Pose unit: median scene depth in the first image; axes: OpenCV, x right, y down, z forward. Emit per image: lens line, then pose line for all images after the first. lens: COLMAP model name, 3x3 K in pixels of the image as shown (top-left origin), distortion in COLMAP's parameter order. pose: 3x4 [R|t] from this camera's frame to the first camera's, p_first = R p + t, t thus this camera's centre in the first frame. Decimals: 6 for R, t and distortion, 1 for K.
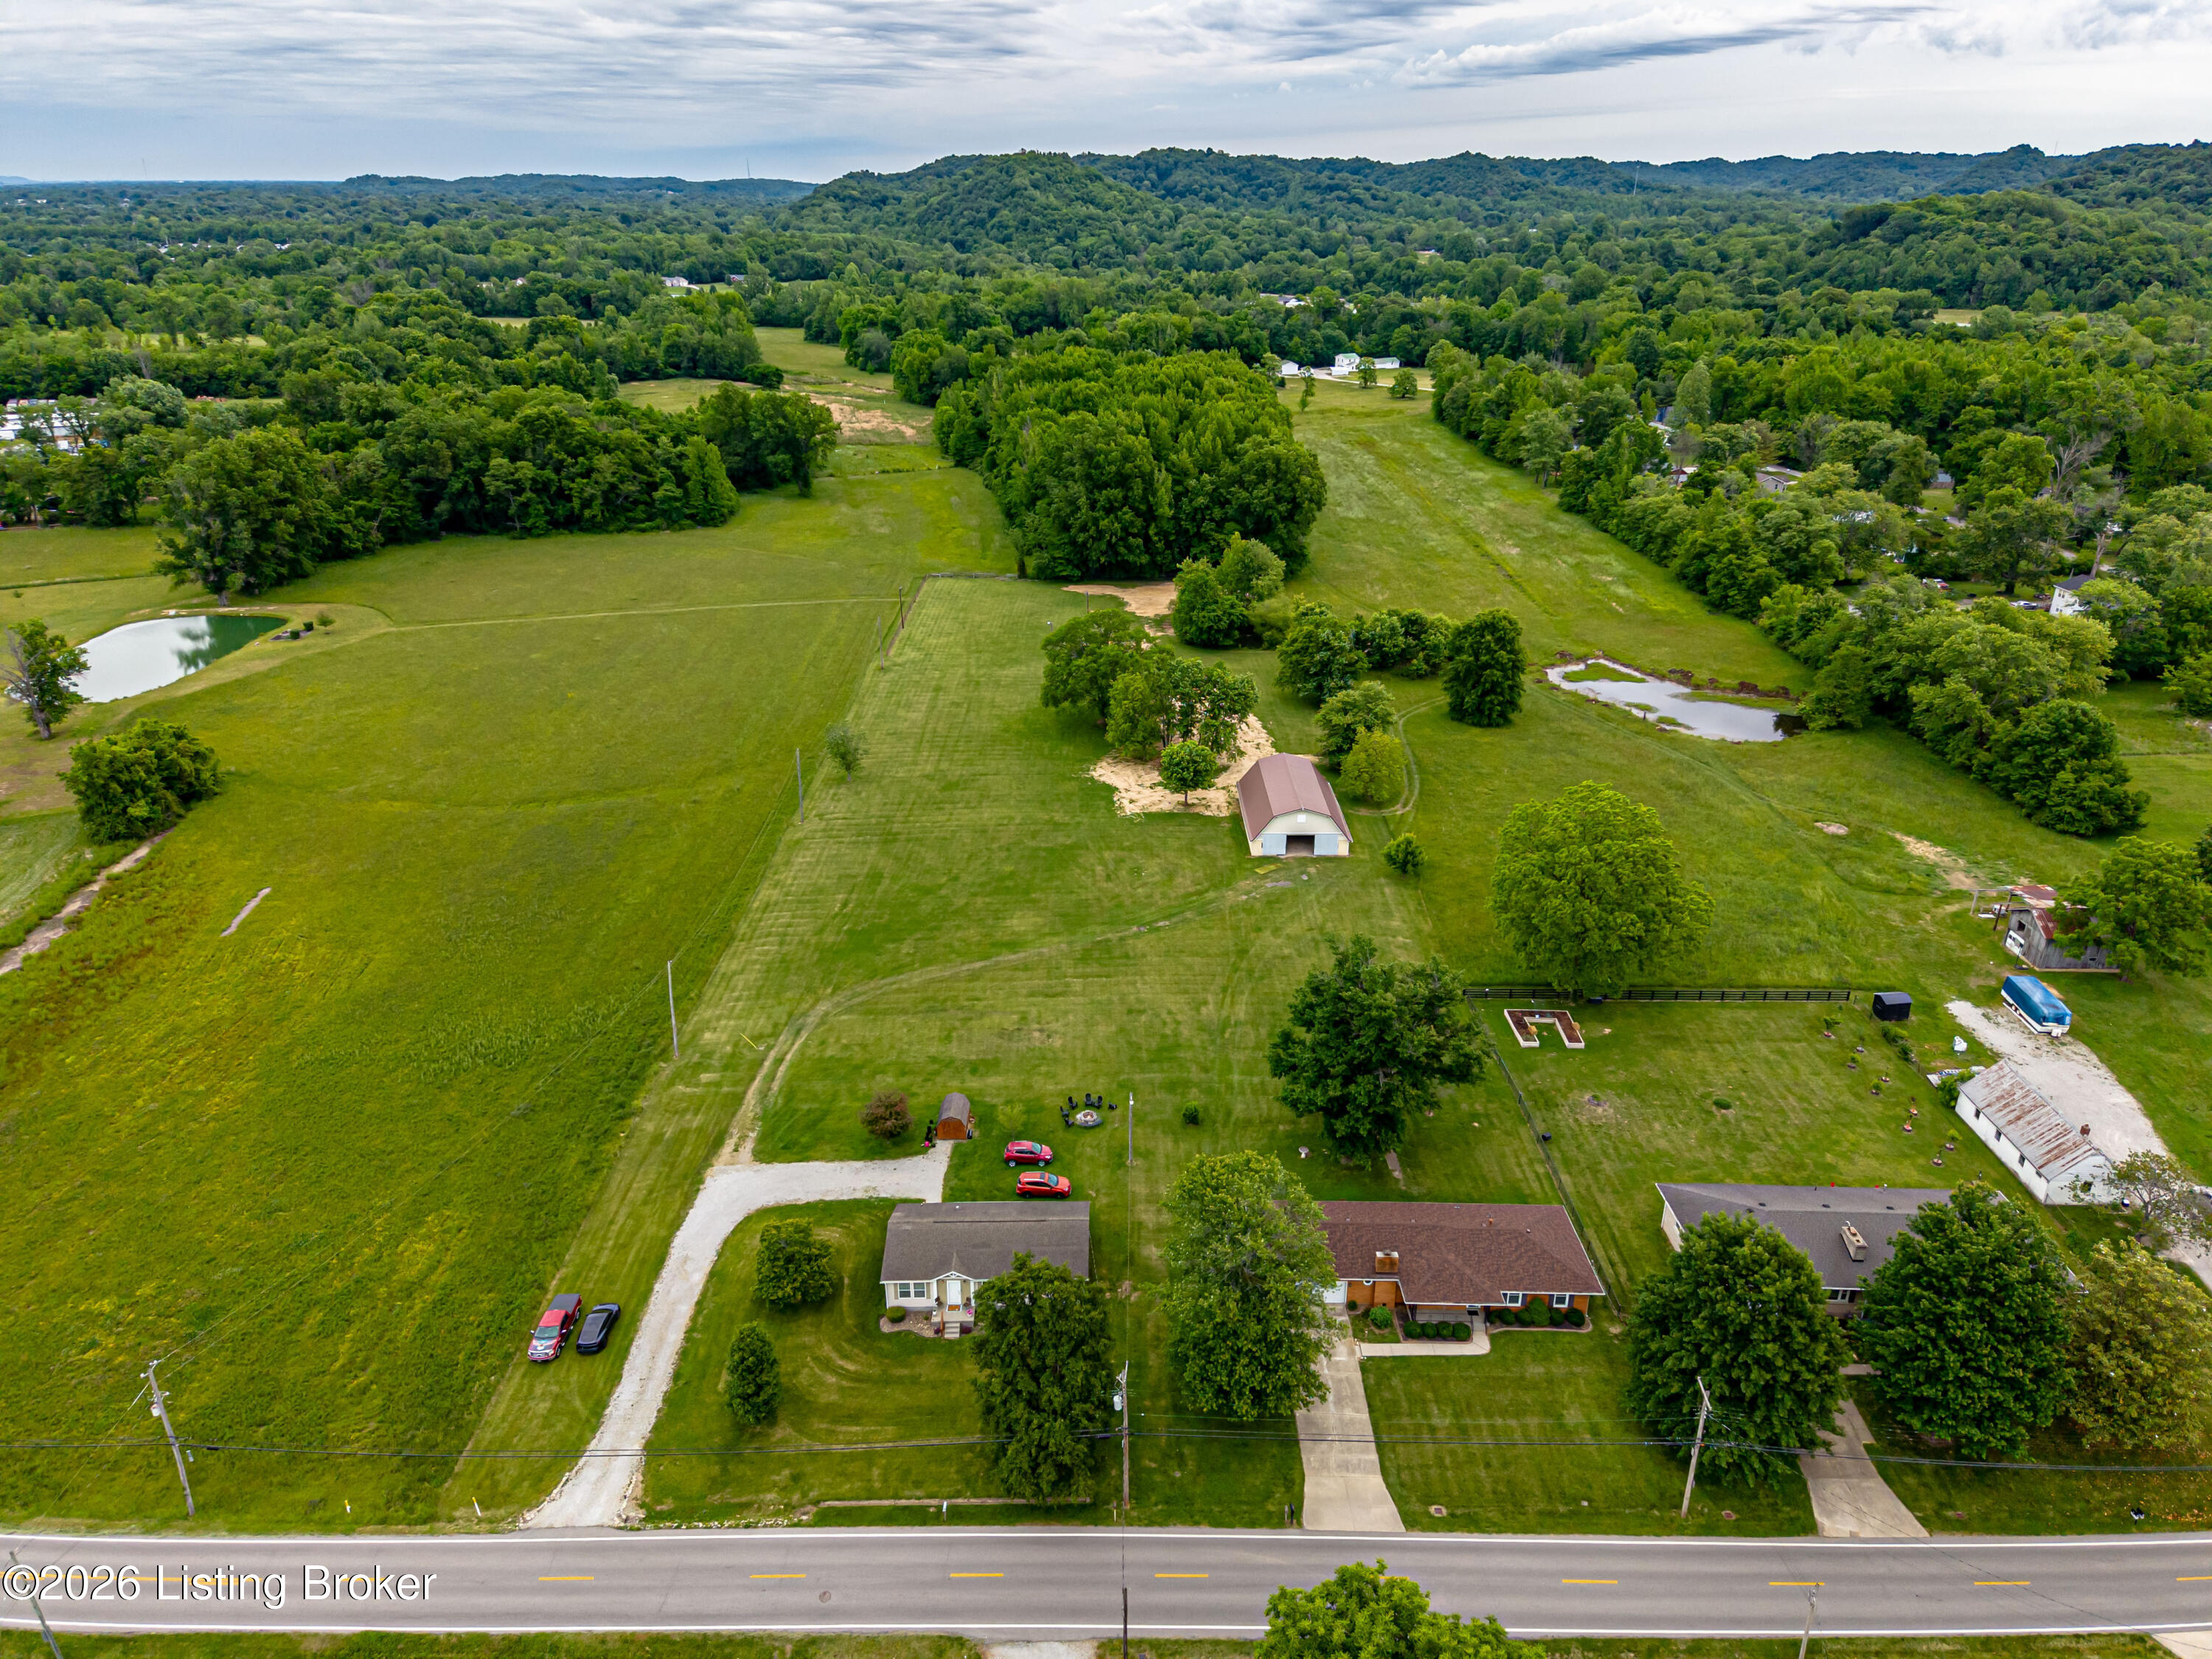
lens RADIAL K [[1414.2, 0, 1114.2], [0, 1414.2, 841.5], [0, 0, 1]] dist [0.235255, -0.230986]
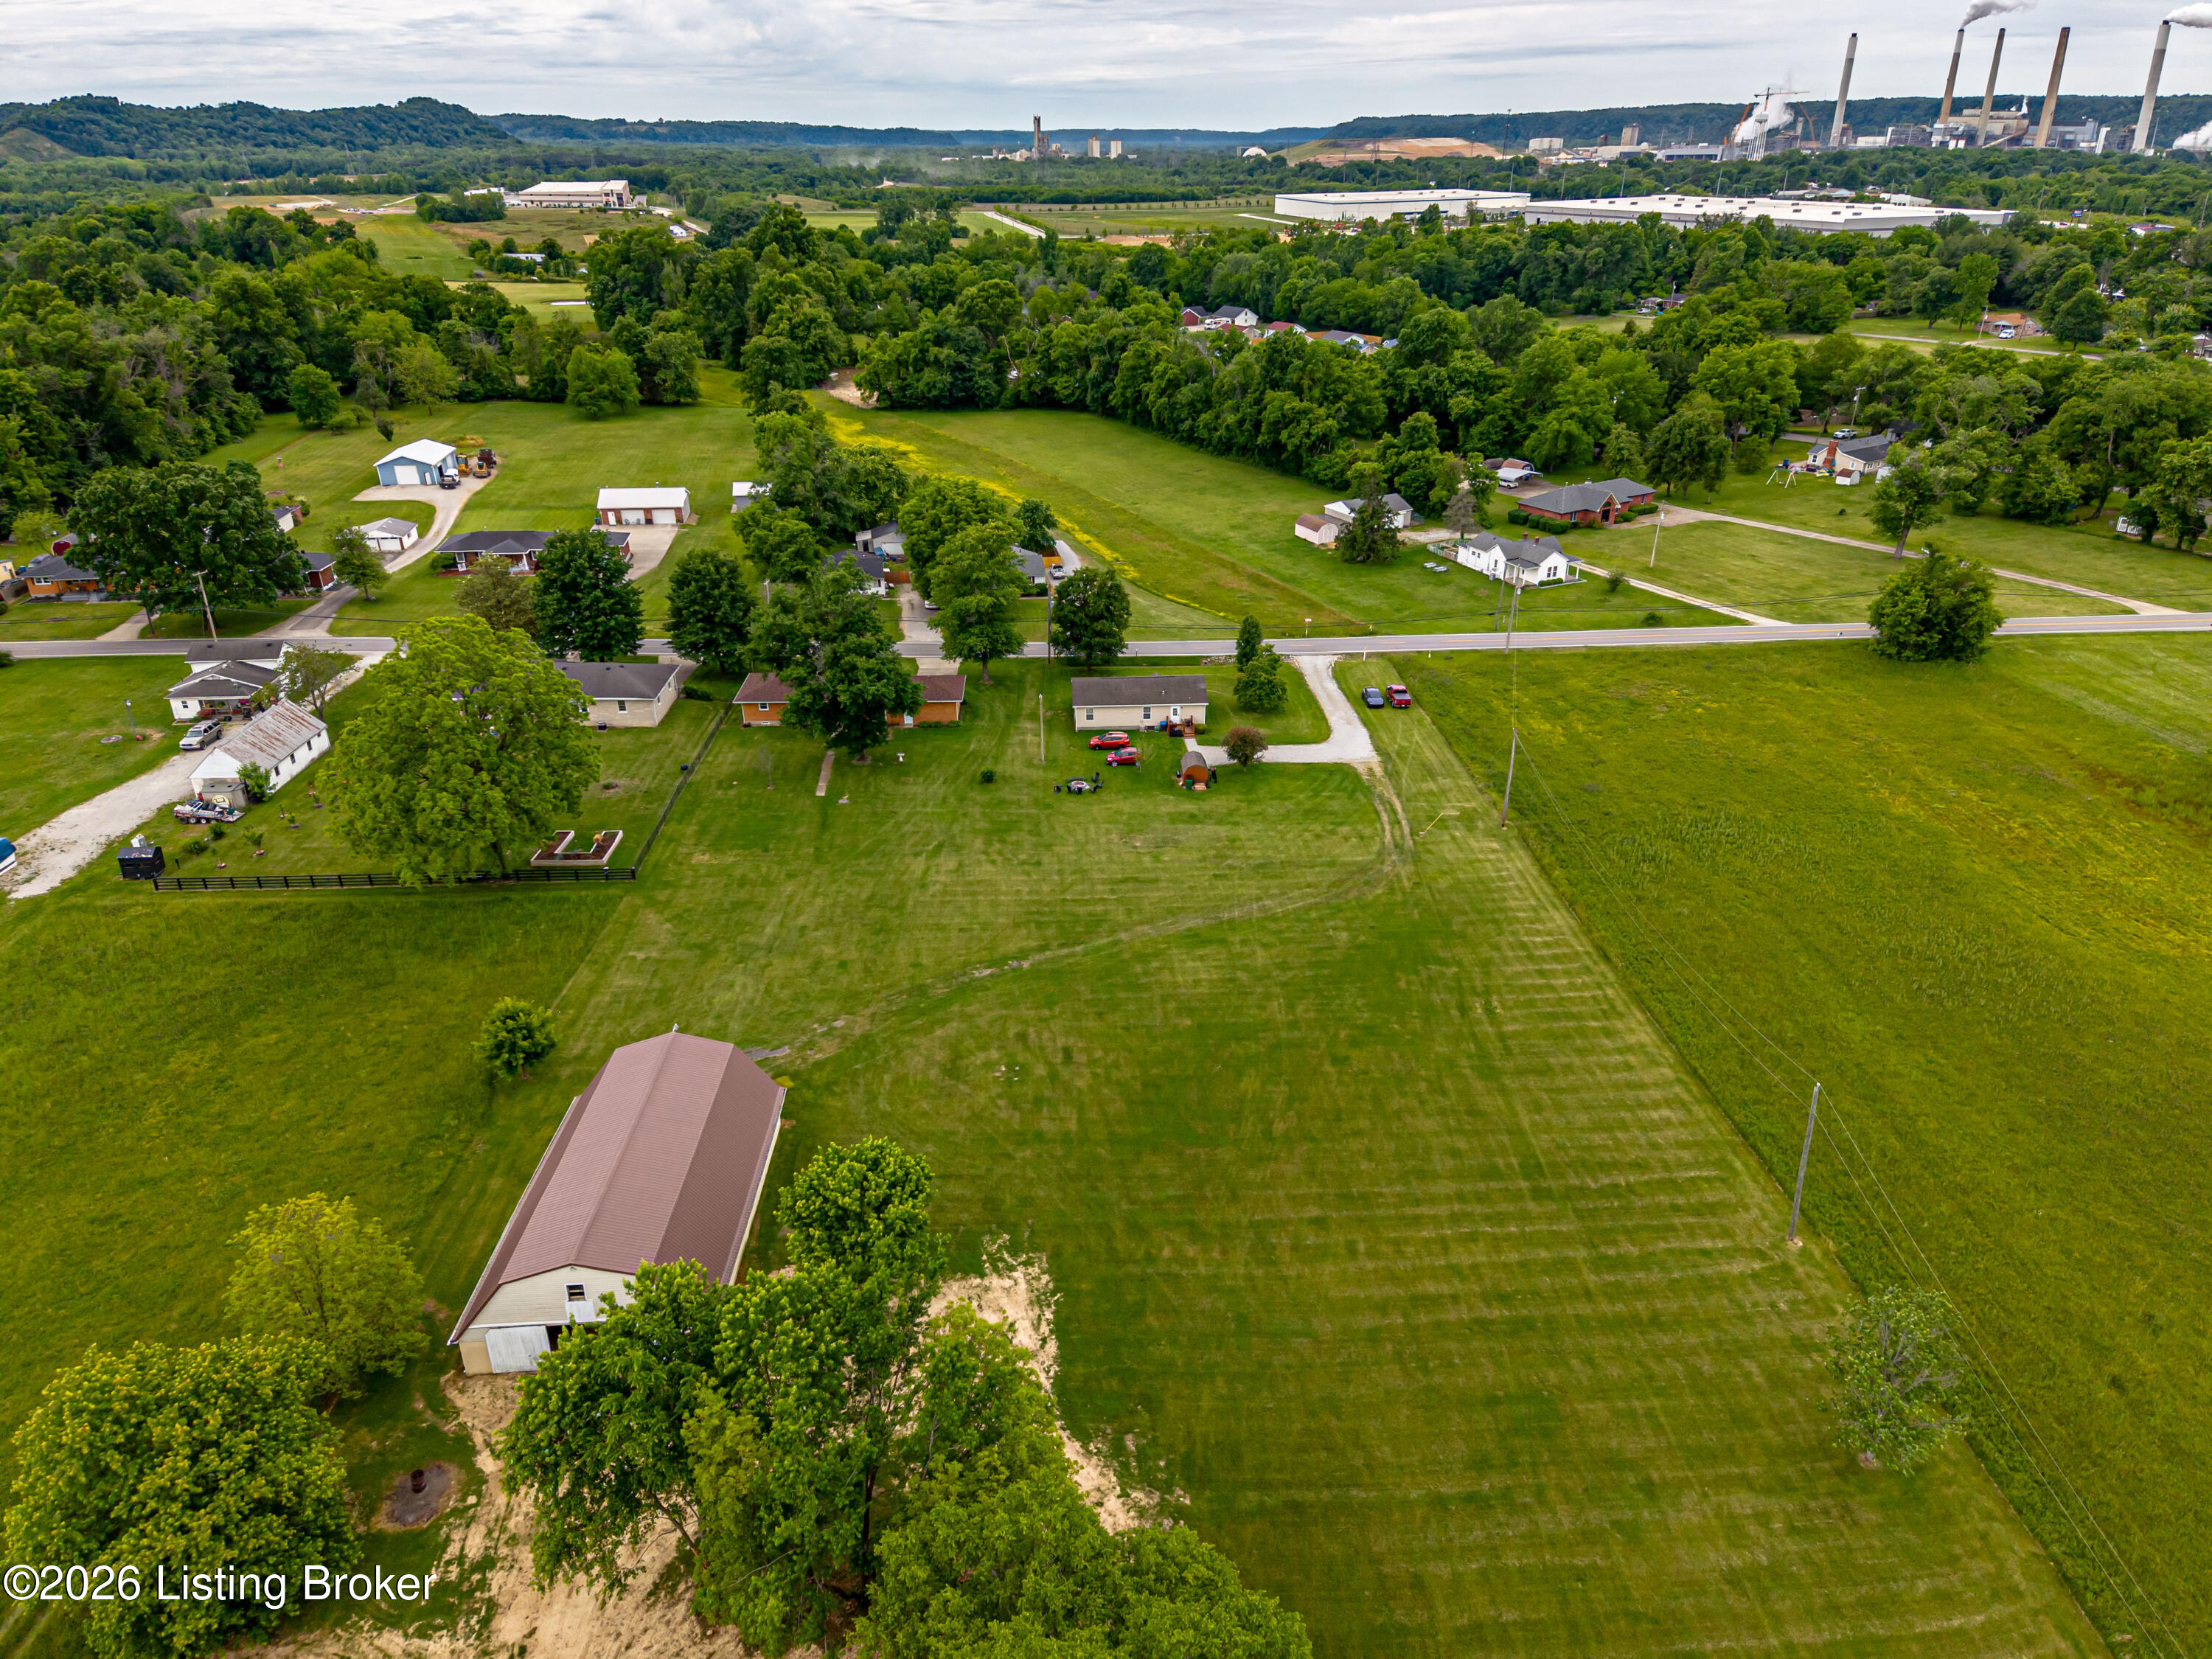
lens RADIAL K [[1419.8, 0, 1106.0], [0, 1419.8, 829.5], [0, 0, 1]] dist [0.208680, -0.197326]
pose [[-0.999434, 0.018955, -0.027789, -0.005776], [-0.008577, 0.655204, 0.755403, -0.427127], [0.032526, 0.755214, -0.654671, 1.200866]]
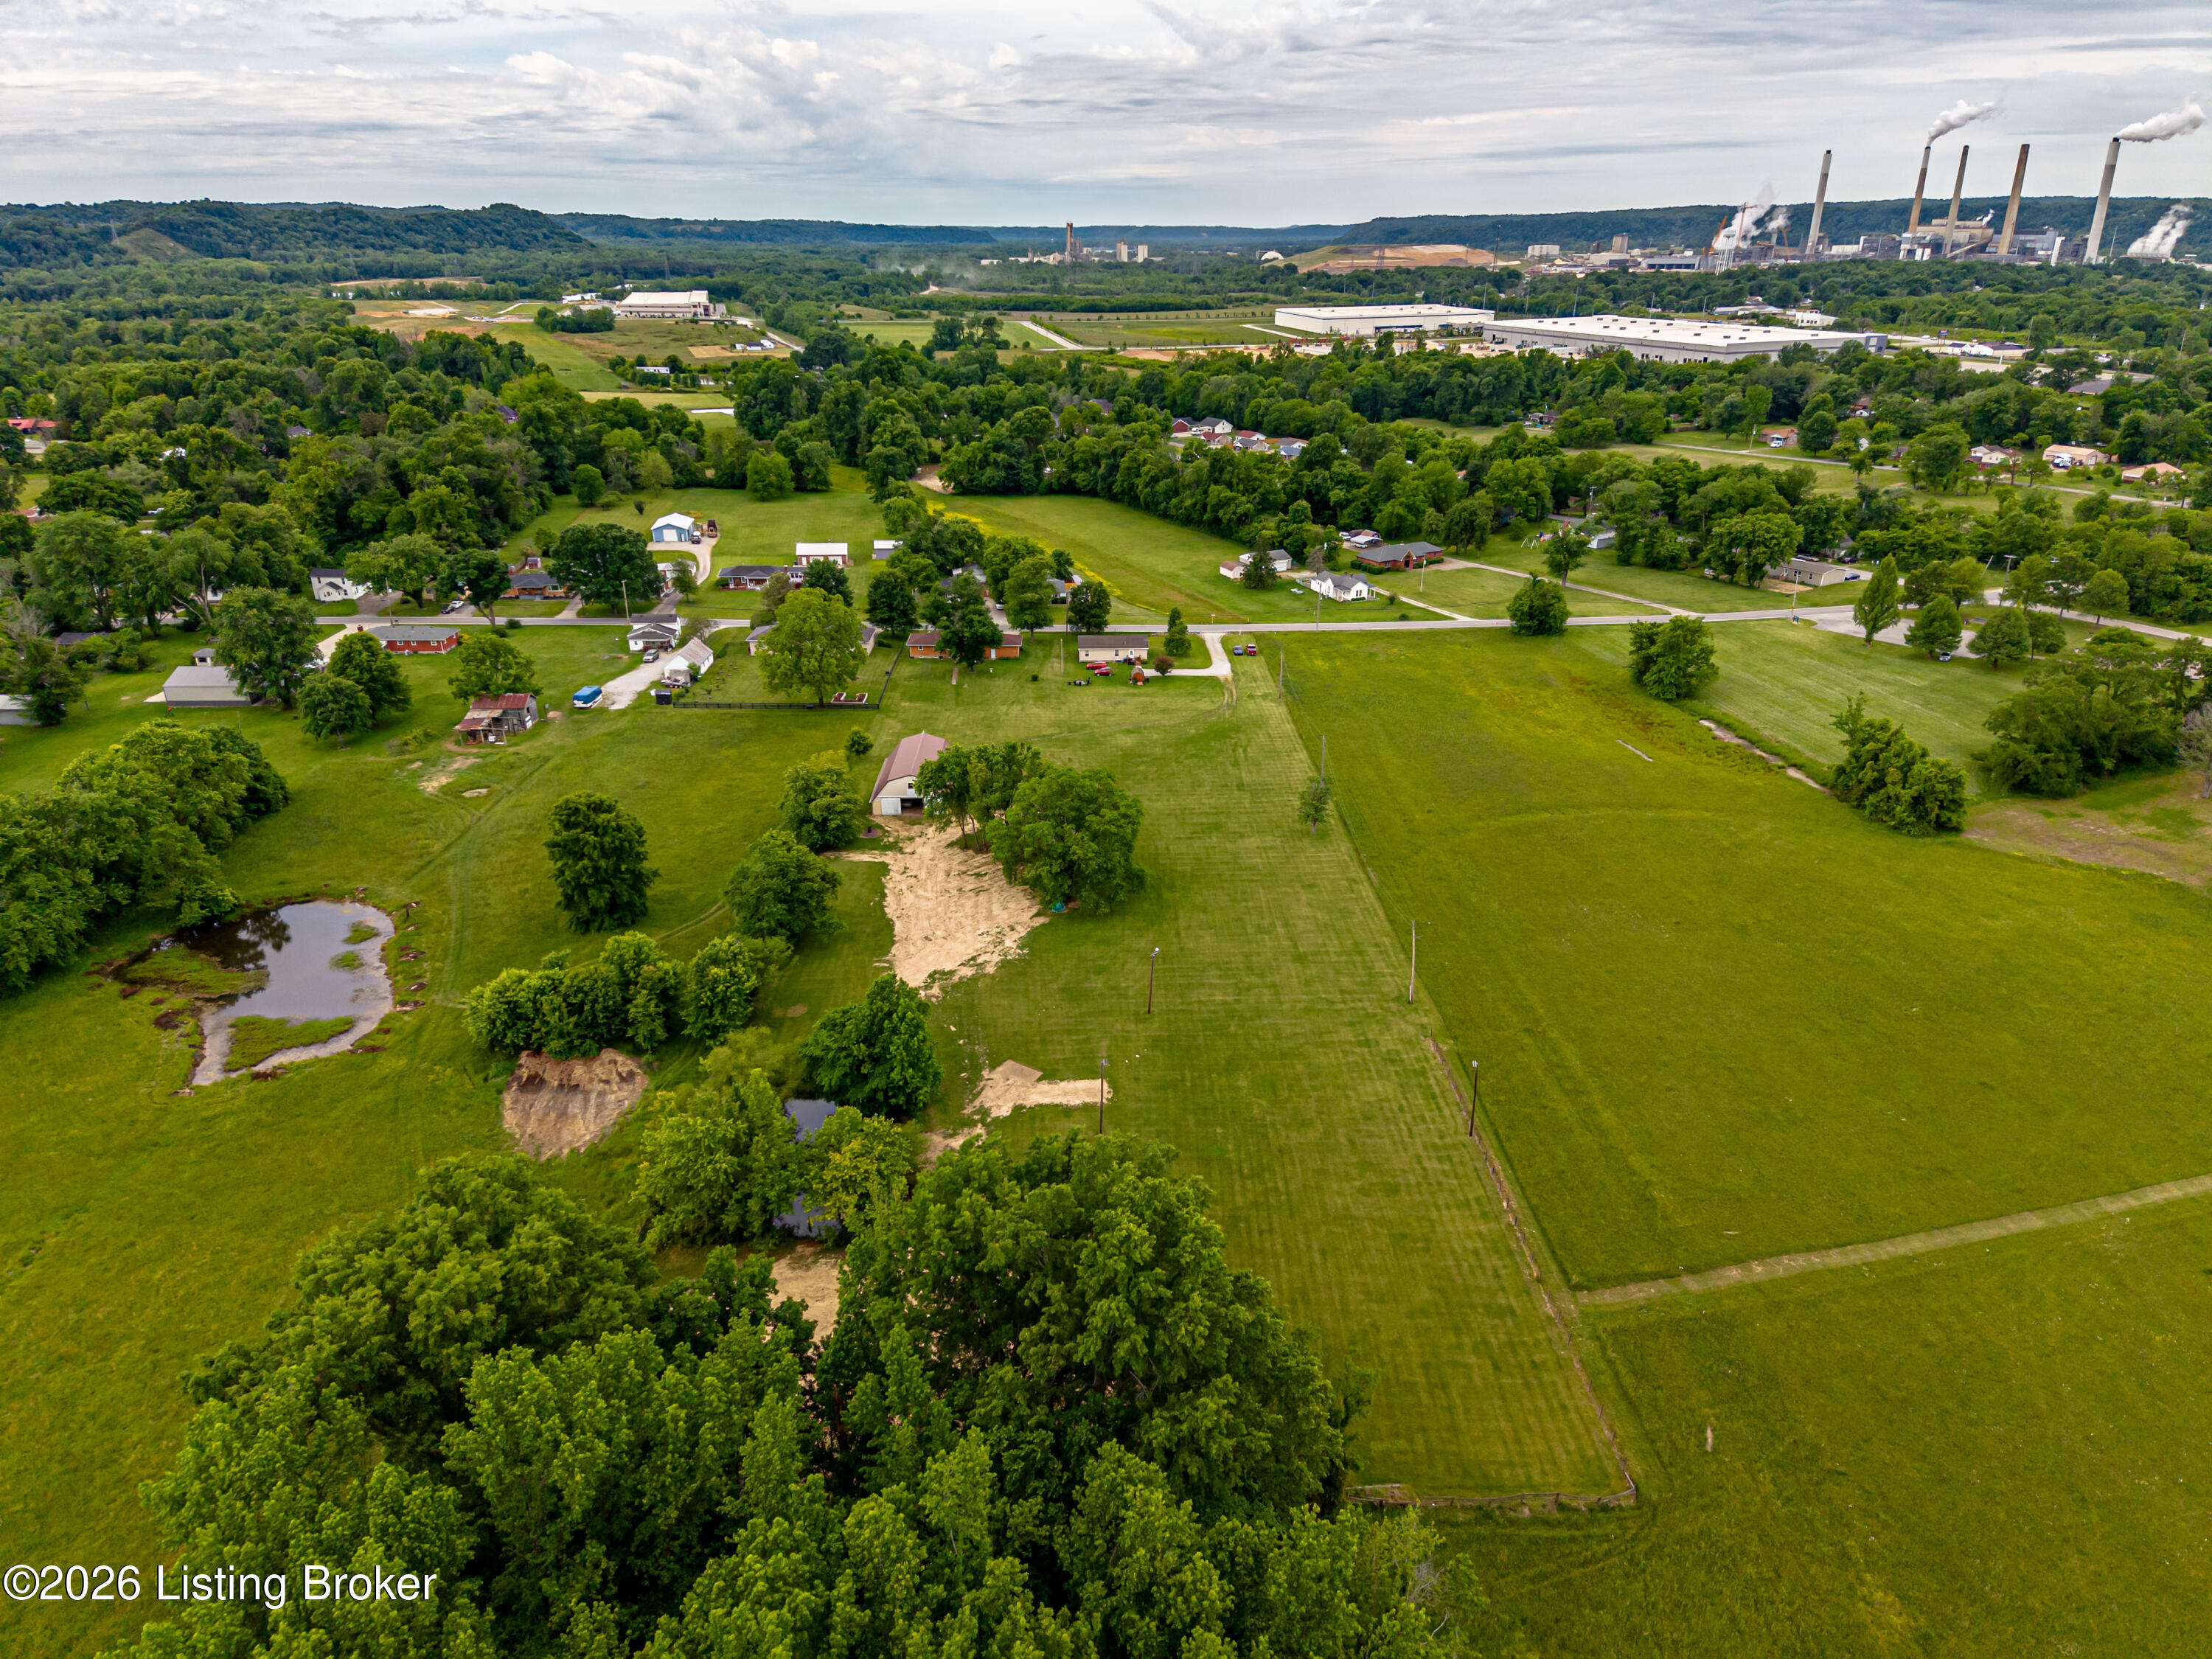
lens RADIAL K [[1414.2, 0, 1114.2], [0, 1414.2, 841.5], [0, 0, 1]] dist [0.235255, -0.230986]
pose [[-0.999822, 0.008181, -0.016976, -0.022321], [-0.006712, 0.687149, 0.726485, -0.866557], [0.017608, 0.726470, -0.686973, 1.867370]]
